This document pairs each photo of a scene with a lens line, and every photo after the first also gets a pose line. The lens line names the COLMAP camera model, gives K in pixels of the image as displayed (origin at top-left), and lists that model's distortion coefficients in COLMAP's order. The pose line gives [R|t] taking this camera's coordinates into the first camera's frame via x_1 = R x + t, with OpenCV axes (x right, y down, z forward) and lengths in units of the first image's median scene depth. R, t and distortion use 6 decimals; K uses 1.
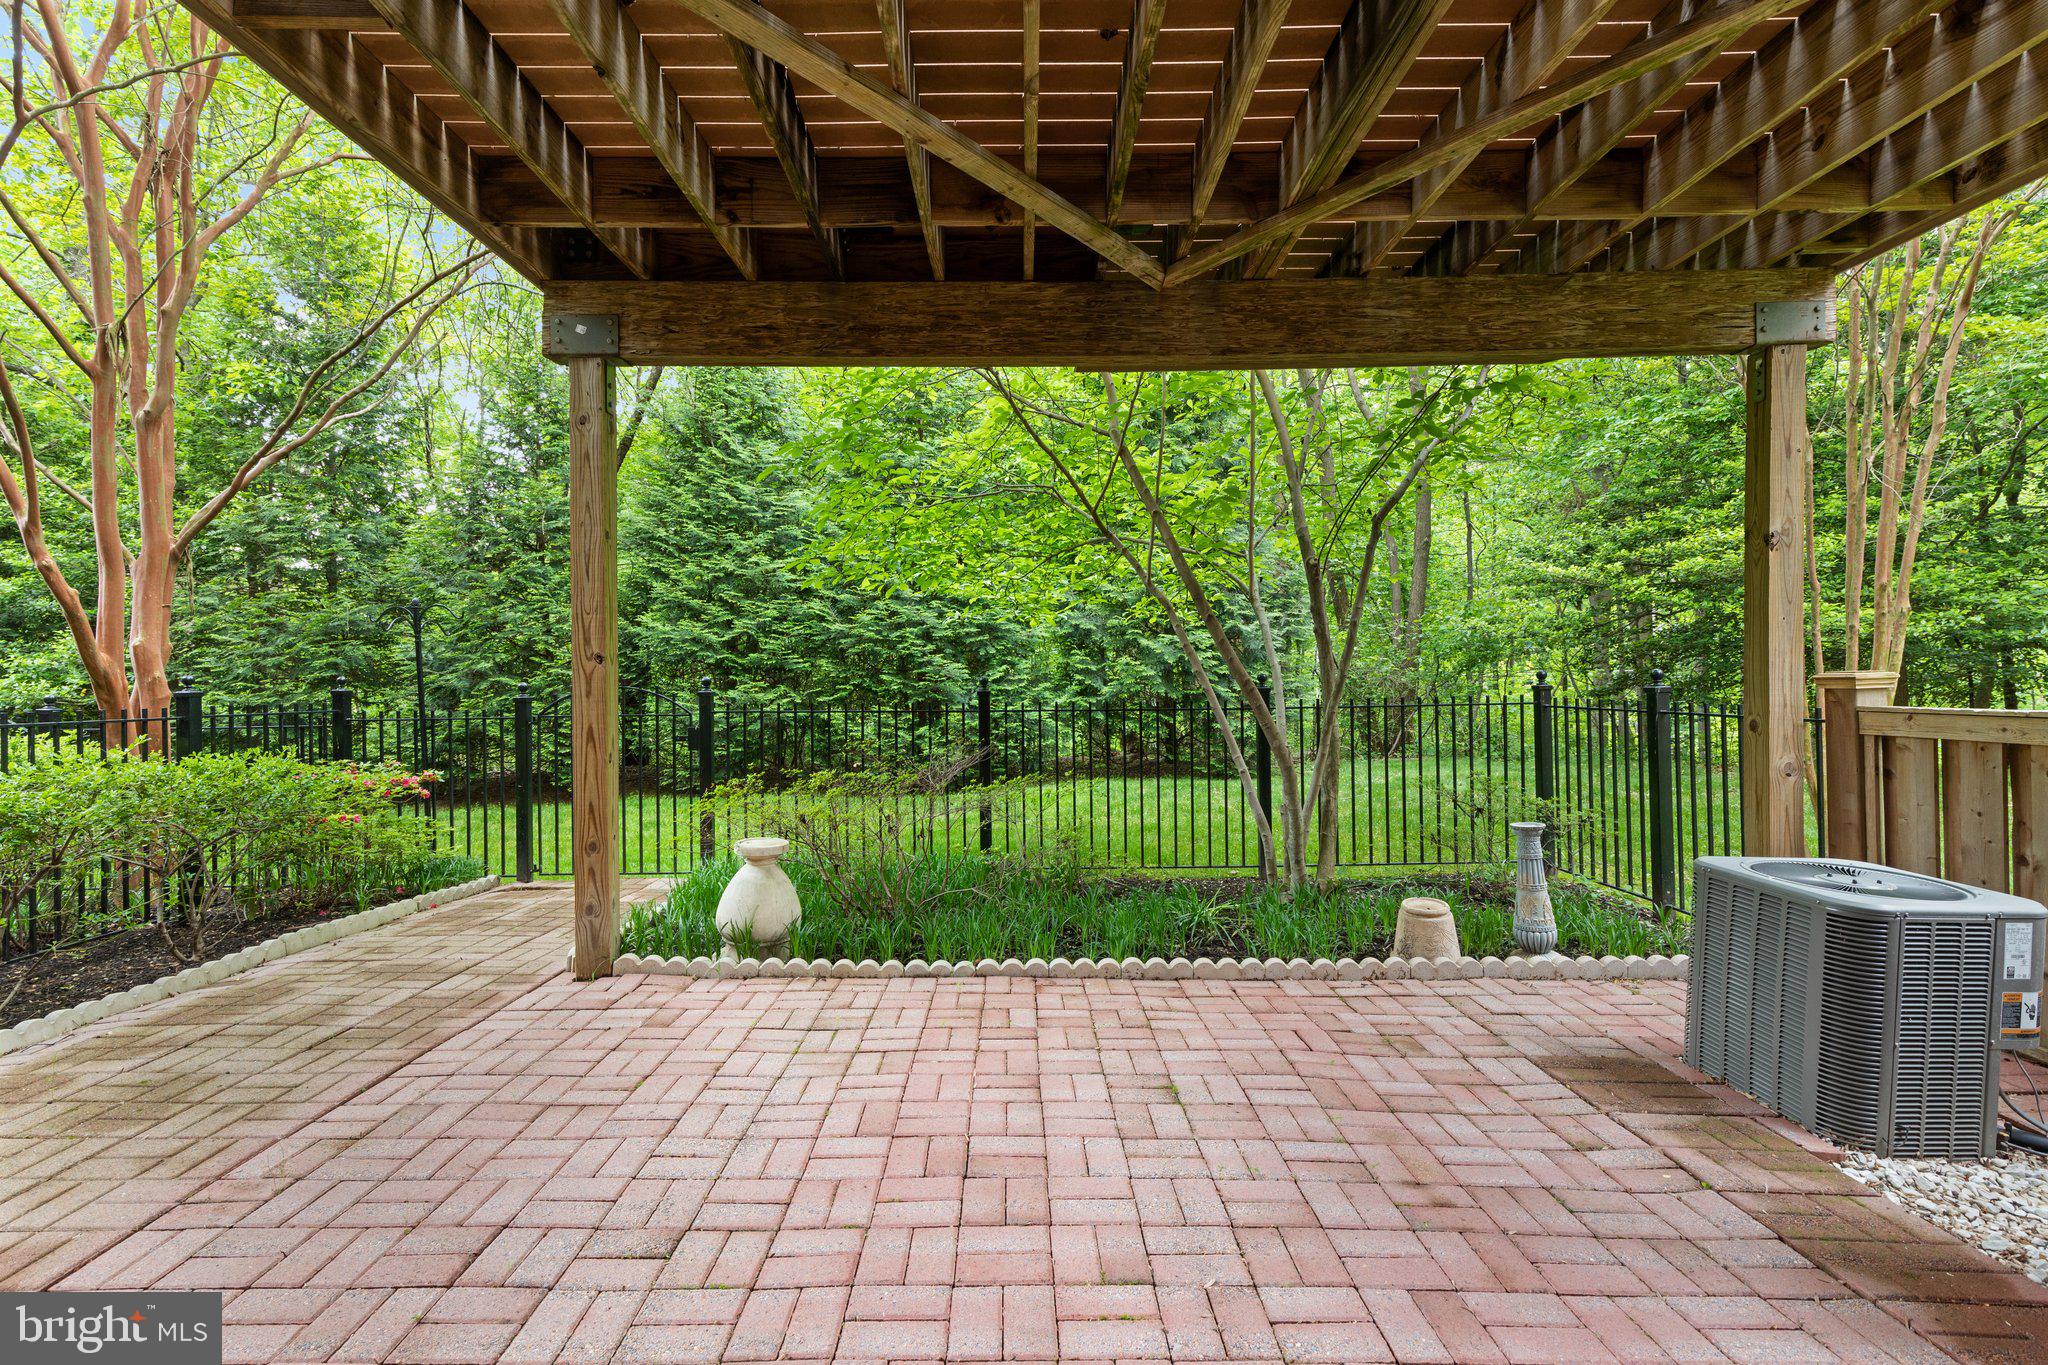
lens RADIAL K [[916.7, 0, 1015.5], [0, 916.7, 686.3], [0, 0, 1]] dist [0.003264, 0.000057]
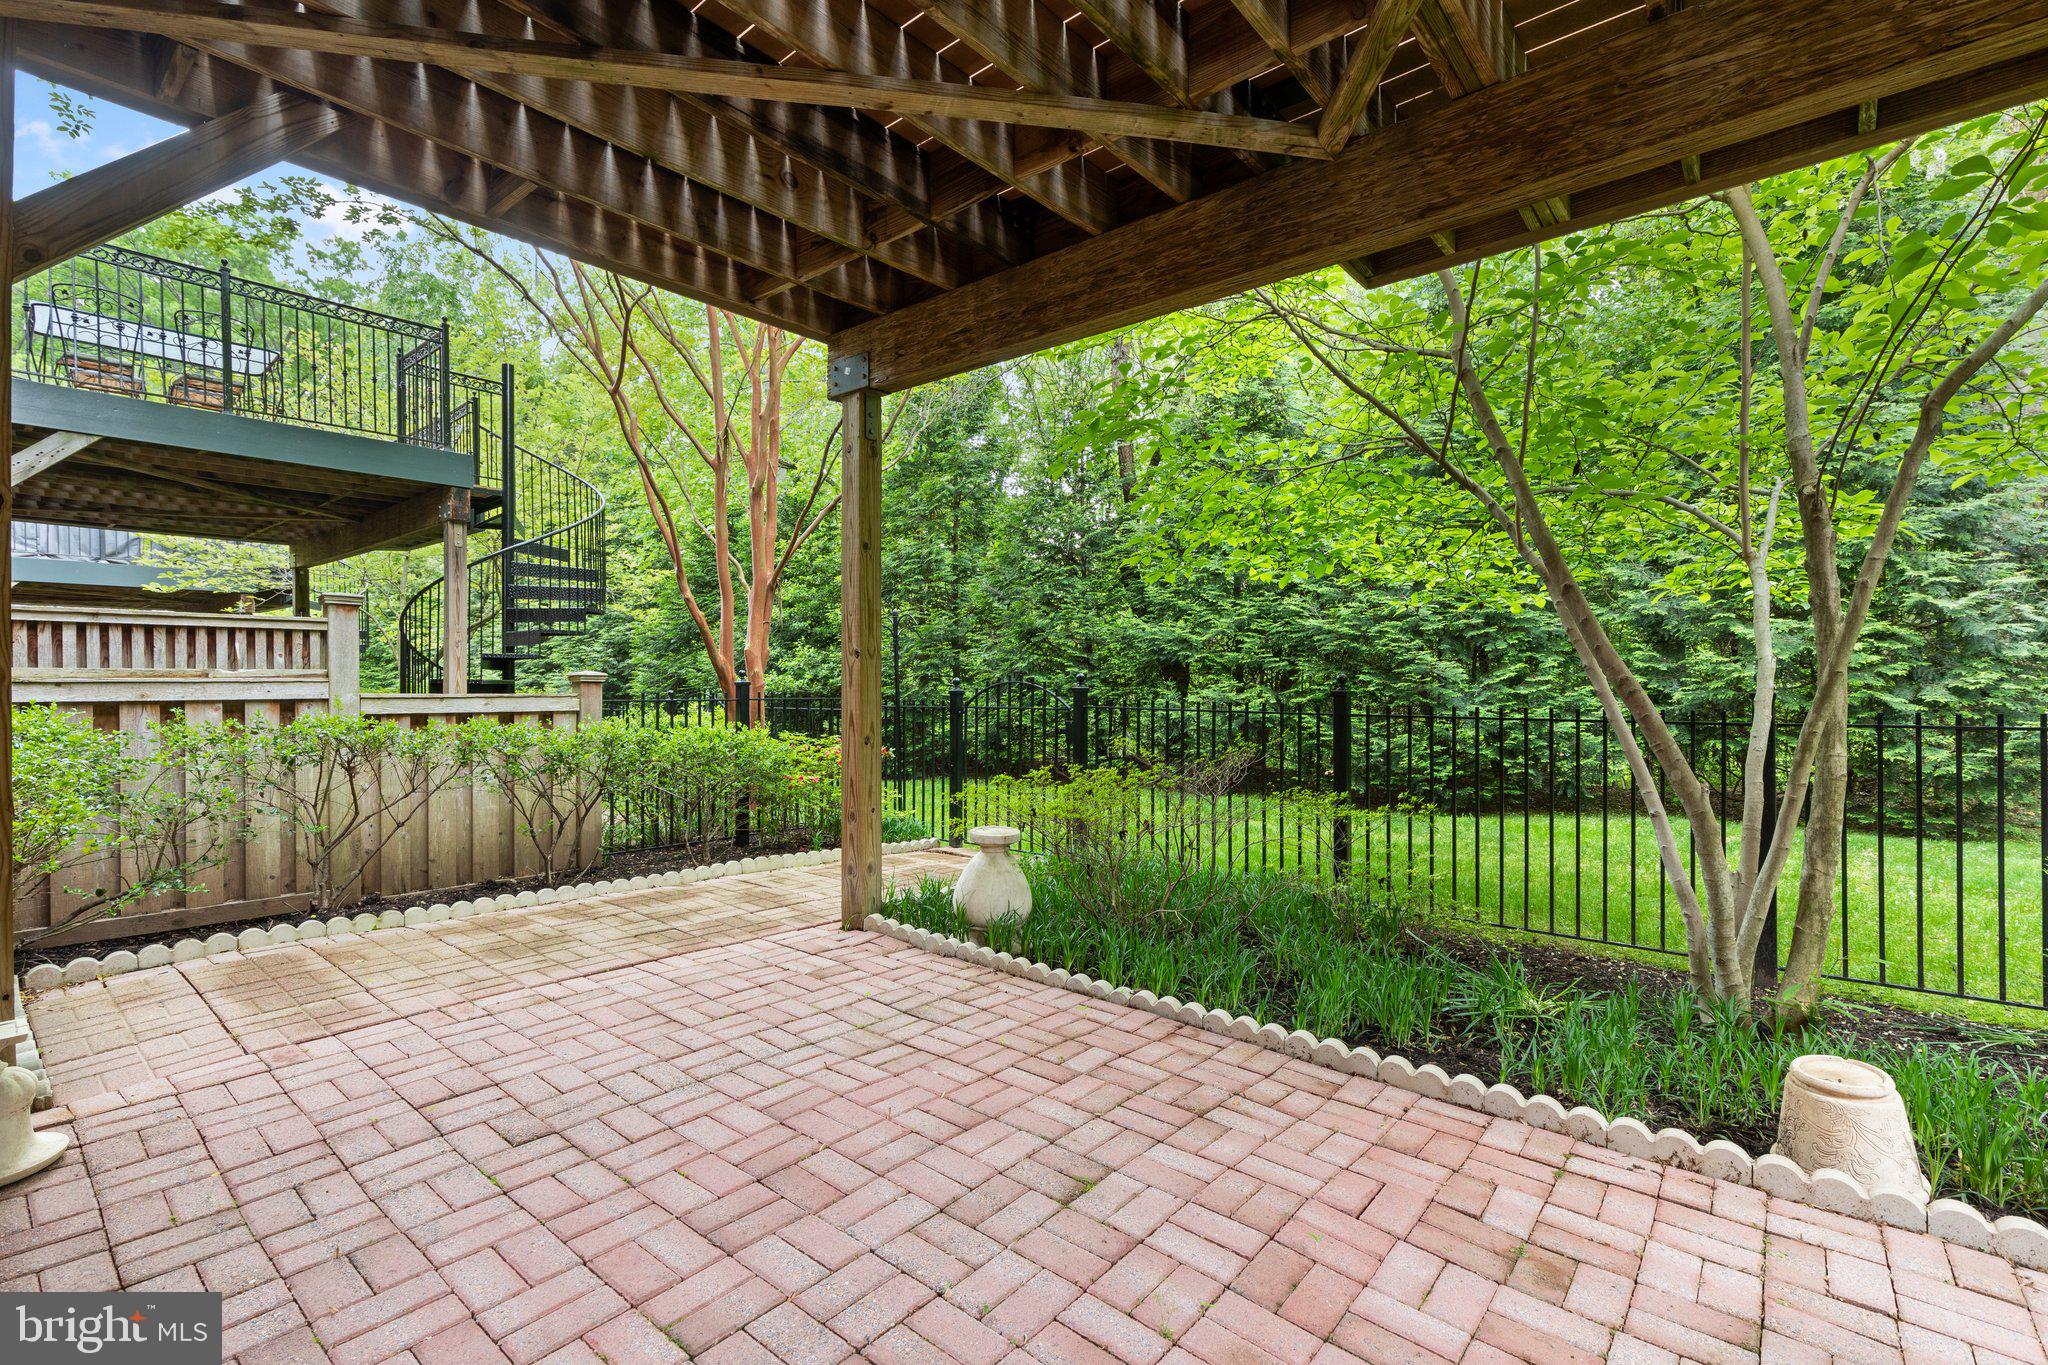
lens RADIAL K [[918.2, 0, 1026.6], [0, 918.2, 669.7], [0, 0, 1]] dist [0.003371, -0.000778]
pose [[0.767851, 0.000422, -0.640629, 0.453351], [-0.015587, 0.999716, -0.018024, 0.010353], [0.640439, 0.023826, 0.767639, 0.255314]]
